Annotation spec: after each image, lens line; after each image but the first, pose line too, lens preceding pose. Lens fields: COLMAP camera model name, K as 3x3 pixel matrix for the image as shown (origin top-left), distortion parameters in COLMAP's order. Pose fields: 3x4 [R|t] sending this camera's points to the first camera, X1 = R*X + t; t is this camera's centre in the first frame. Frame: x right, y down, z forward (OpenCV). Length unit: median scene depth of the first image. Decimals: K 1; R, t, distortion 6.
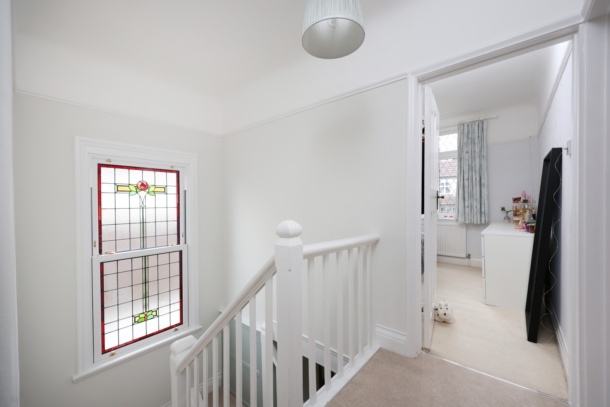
lens RADIAL K [[242.1, 0, 304.1], [0, 242.1, 202.5], [0, 0, 1]] dist [0.003536, 0.000302]
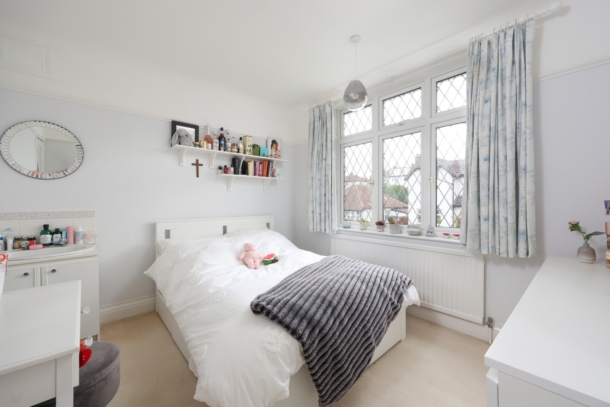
lens RADIAL K [[242.1, 0, 306.2], [0, 242.1, 203.0], [0, 0, 1]] dist [0.003536, 0.000302]
pose [[0.995180, 0.013436, -0.097141, 0.383164], [-0.013899, 0.999895, -0.004090, -0.005489], [0.097075, 0.005420, 0.995262, 0.514612]]
